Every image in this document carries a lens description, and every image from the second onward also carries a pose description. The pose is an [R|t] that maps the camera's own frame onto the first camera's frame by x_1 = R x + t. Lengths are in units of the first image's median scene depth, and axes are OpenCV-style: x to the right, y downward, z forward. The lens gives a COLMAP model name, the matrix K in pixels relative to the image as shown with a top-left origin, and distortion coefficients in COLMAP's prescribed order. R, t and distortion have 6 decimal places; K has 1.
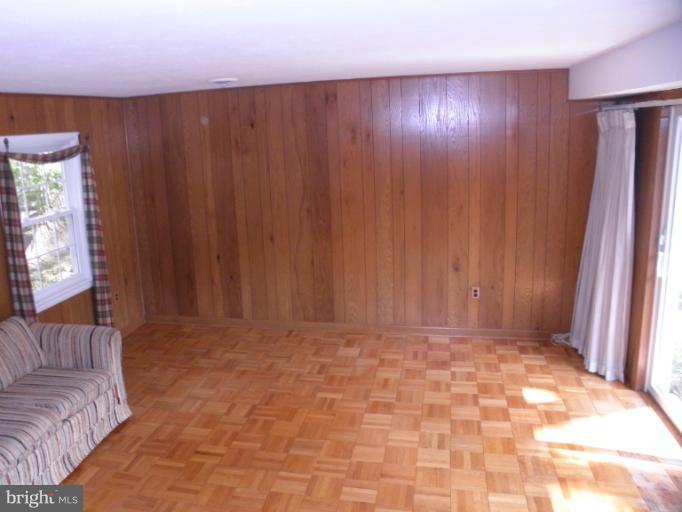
lens RADIAL K [[579.2, 0, 283.9], [0, 579.2, 250.9], [0, 0, 1]] dist [-0.188744, 0.169485]
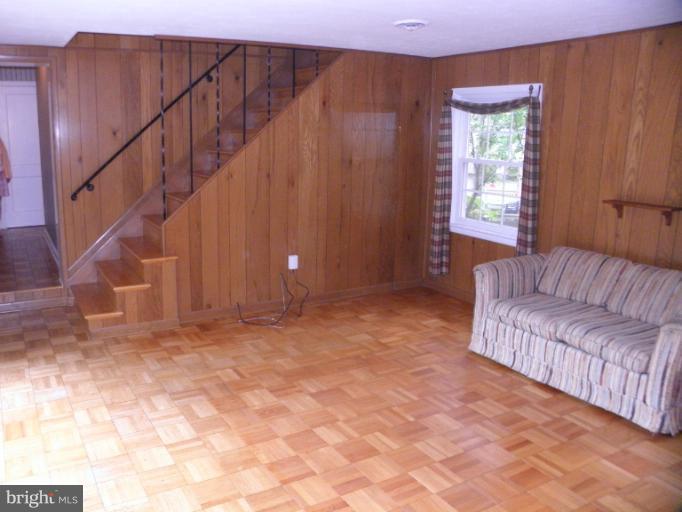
lens RADIAL K [[579.2, 0, 283.9], [0, 579.2, 250.9], [0, 0, 1]] dist [-0.188744, 0.169485]
pose [[-0.735564, 0.182310, -0.652463, 0.476333], [-0.121500, 0.911992, 0.391802, -0.146703], [0.666470, 0.367470, -0.648678, 0.928705]]
